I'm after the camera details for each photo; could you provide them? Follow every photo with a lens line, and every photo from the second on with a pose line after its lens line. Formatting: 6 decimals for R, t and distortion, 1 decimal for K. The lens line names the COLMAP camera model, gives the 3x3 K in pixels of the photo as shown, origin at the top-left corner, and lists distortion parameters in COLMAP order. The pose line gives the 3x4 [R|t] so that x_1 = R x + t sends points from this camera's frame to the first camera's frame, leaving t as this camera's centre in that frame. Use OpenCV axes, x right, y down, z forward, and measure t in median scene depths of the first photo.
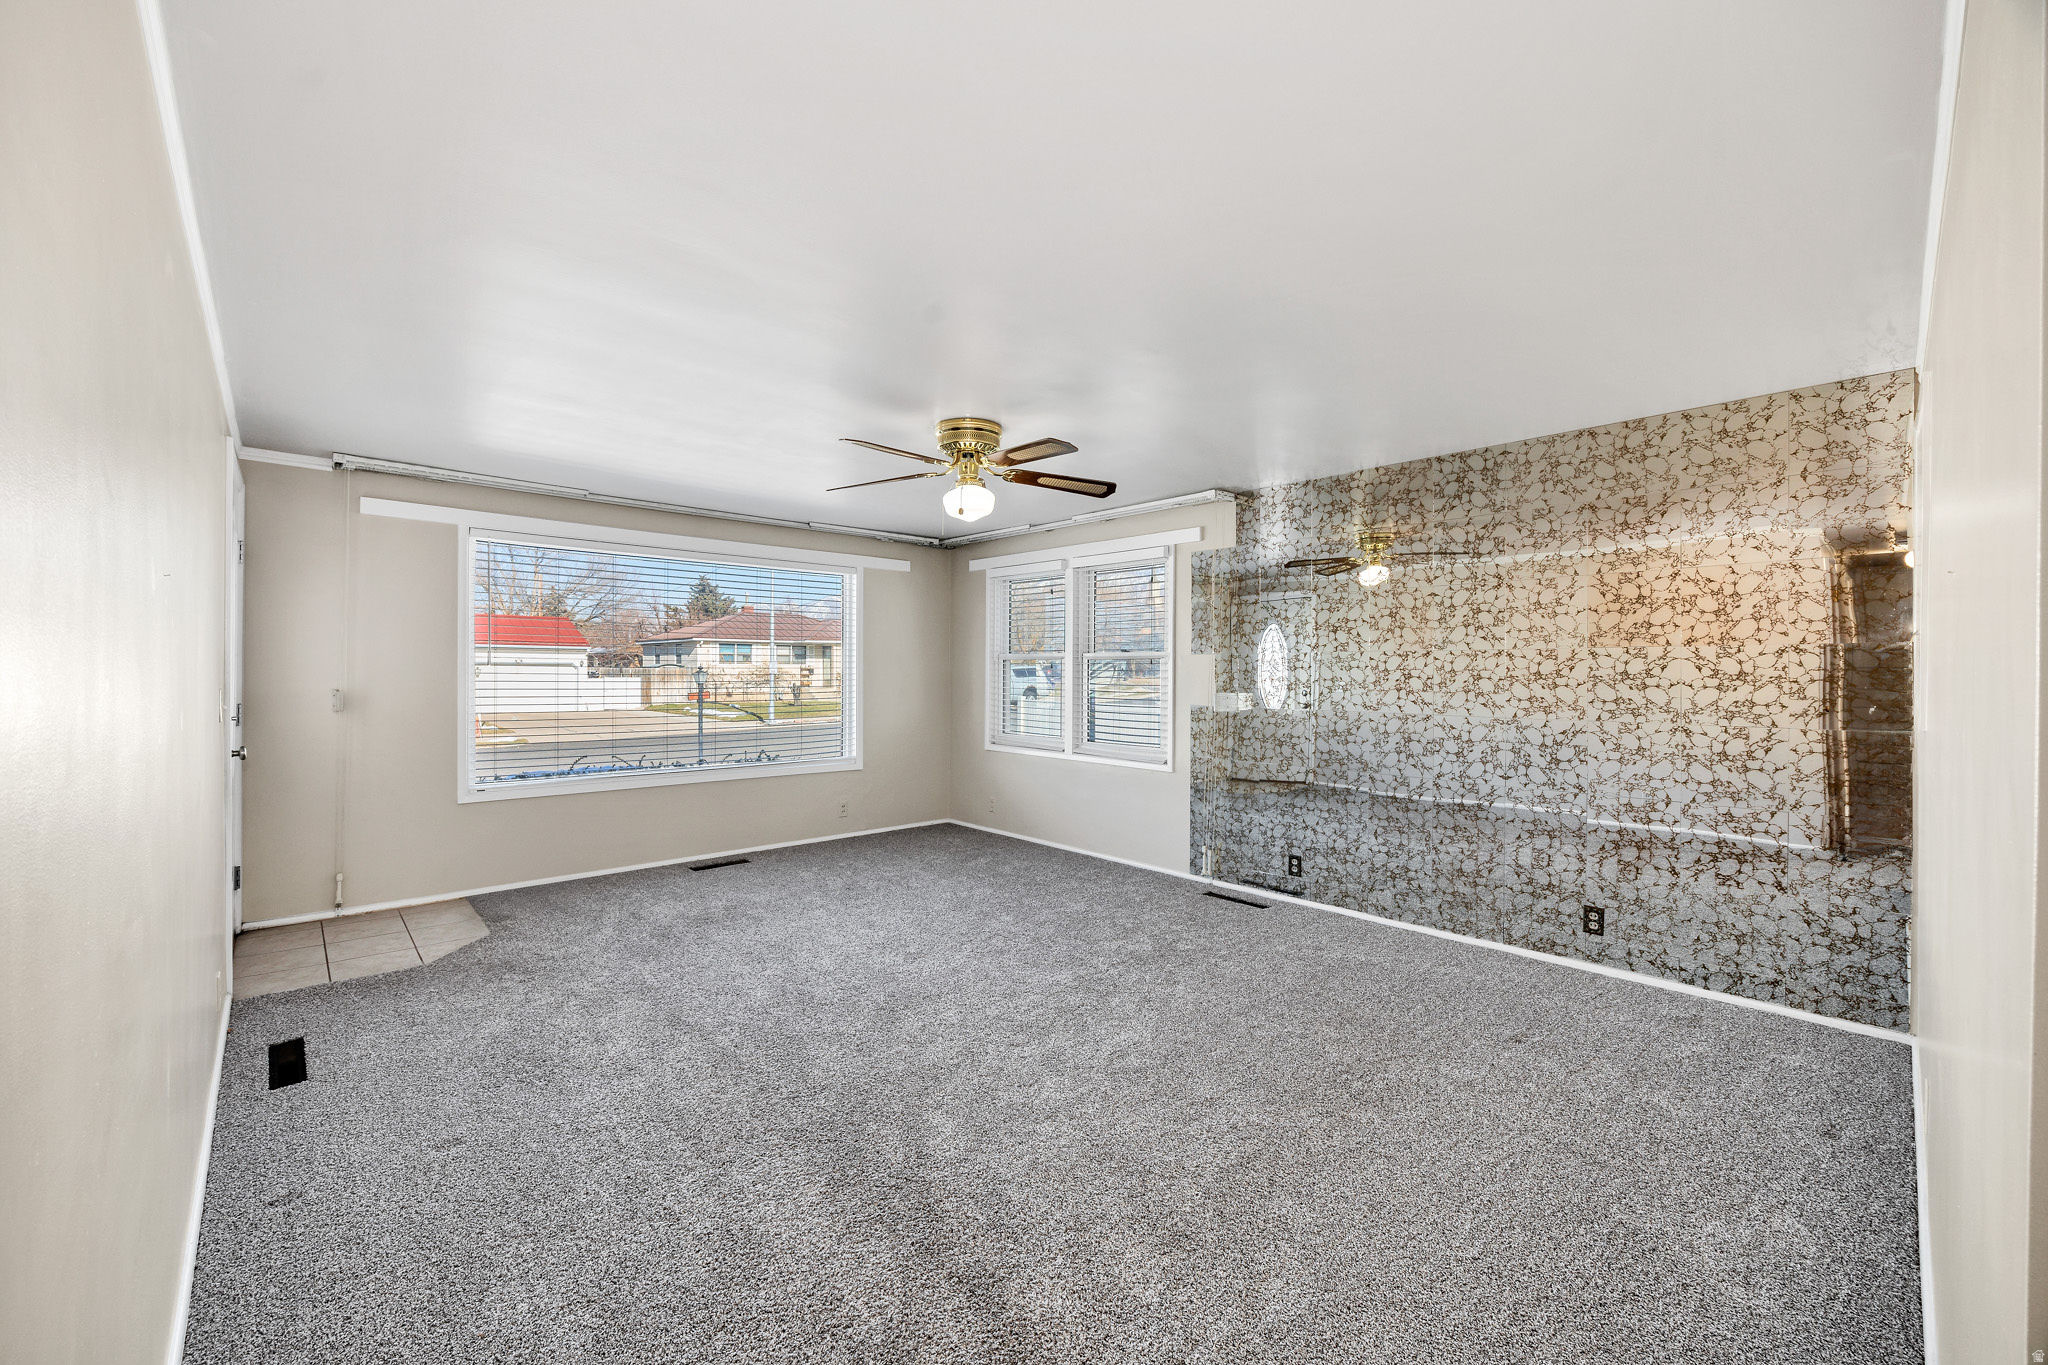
lens RADIAL K [[816.9, 0, 1023.2], [0, 816.9, 673.3], [0, 0, 1]] dist [0.006935, -0.000007]
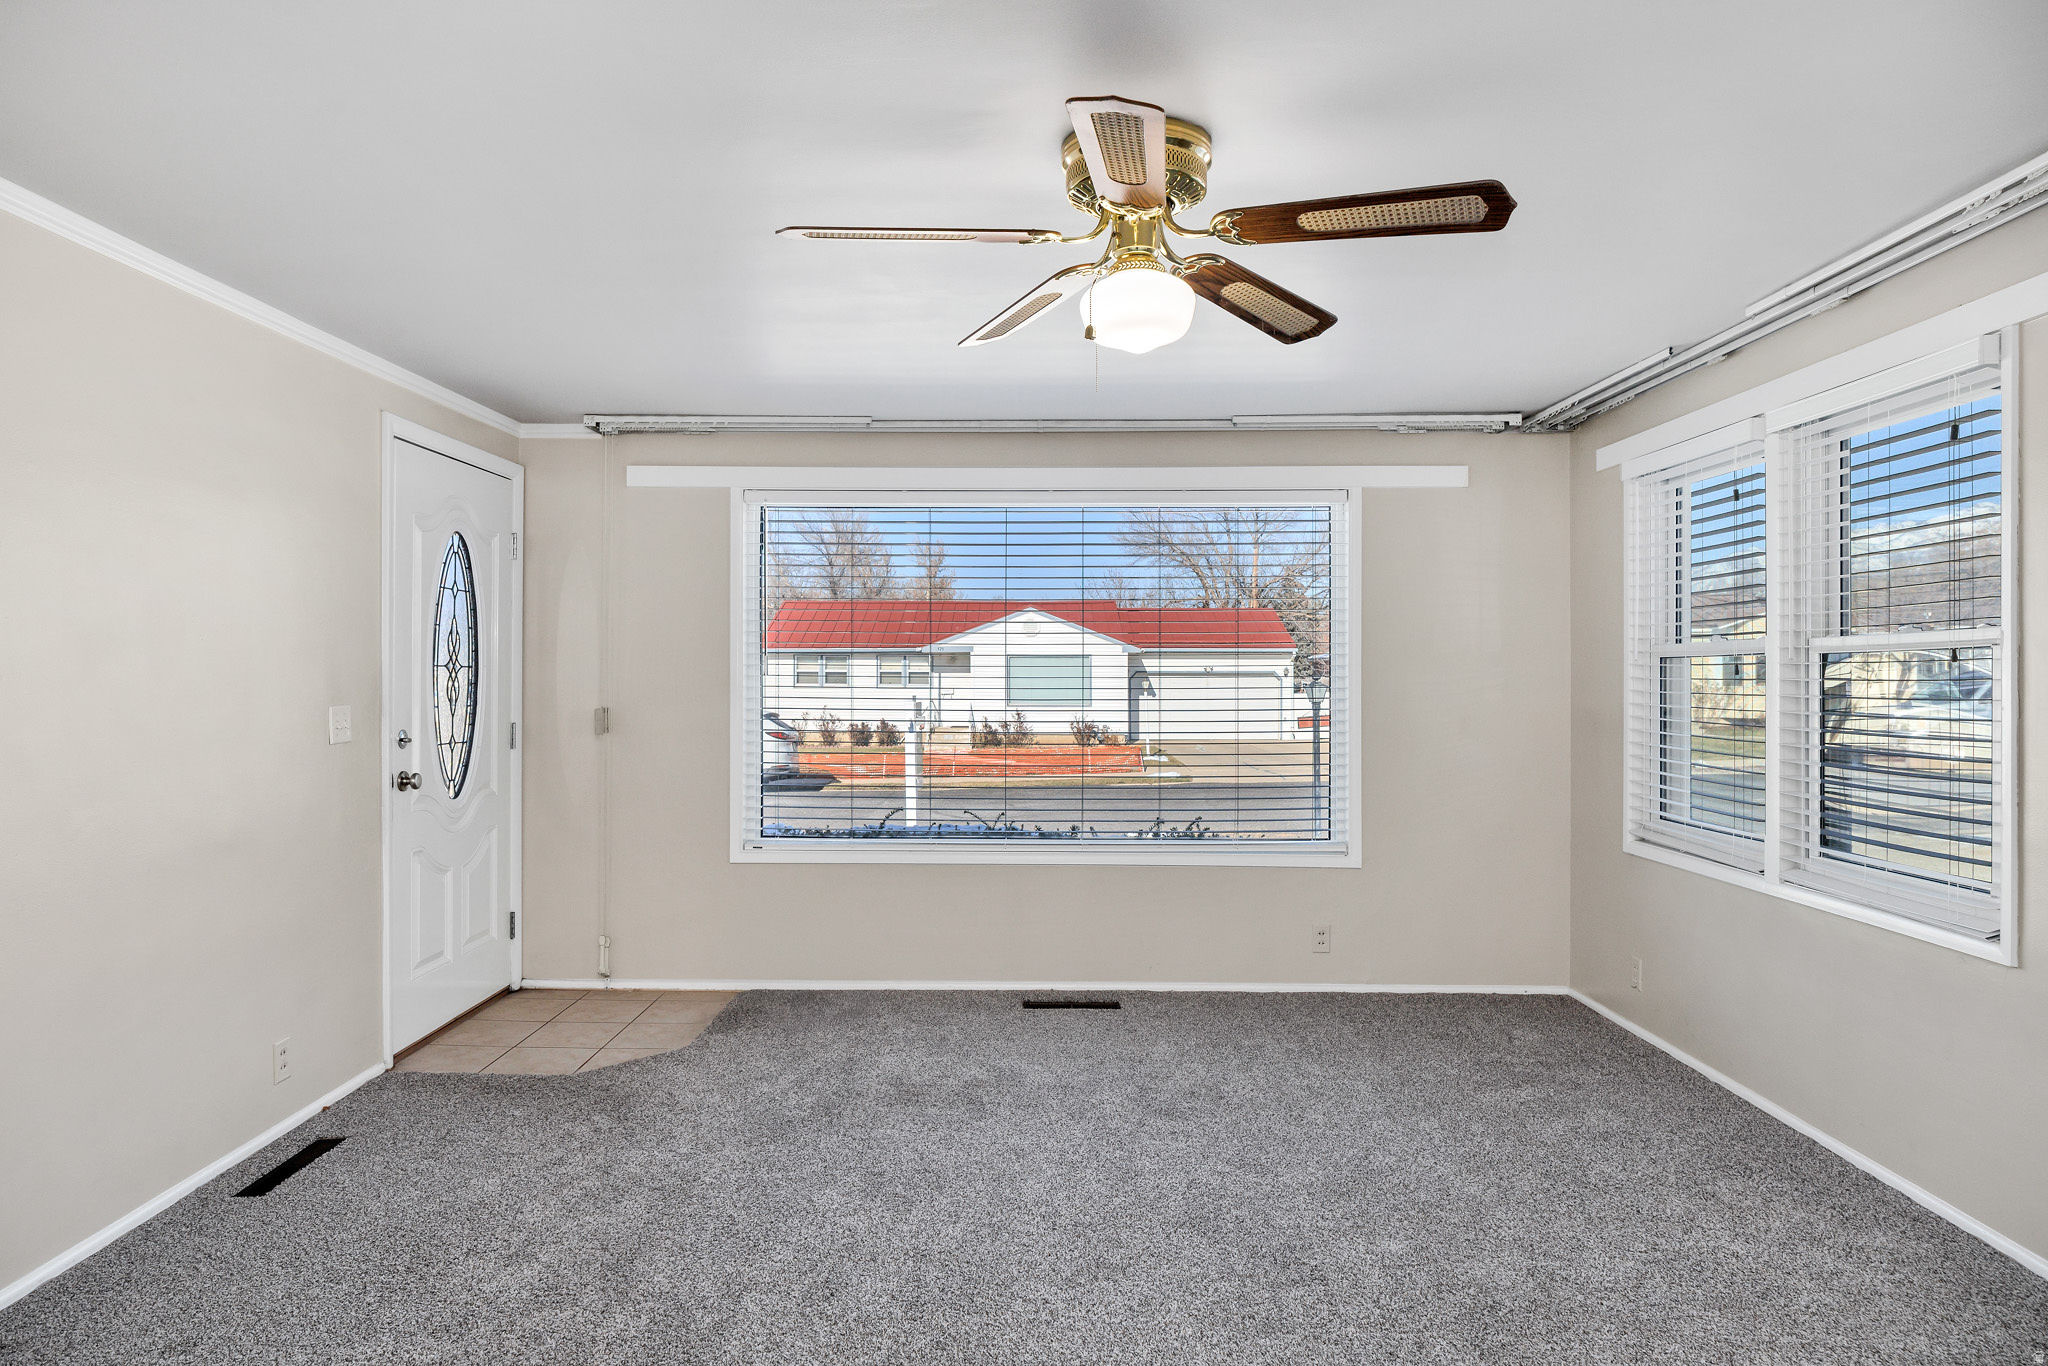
lens RADIAL K [[1261.0, 0, 1021.7], [0, 1261.0, 682.0], [0, 0, 1]] dist [0.003247, 0.001515]
pose [[0.721001, -0.002545, -0.692929, 0.313878], [0.000541, 0.999995, -0.003111, -0.000999], [0.692934, 0.001868, 0.720999, 0.381616]]
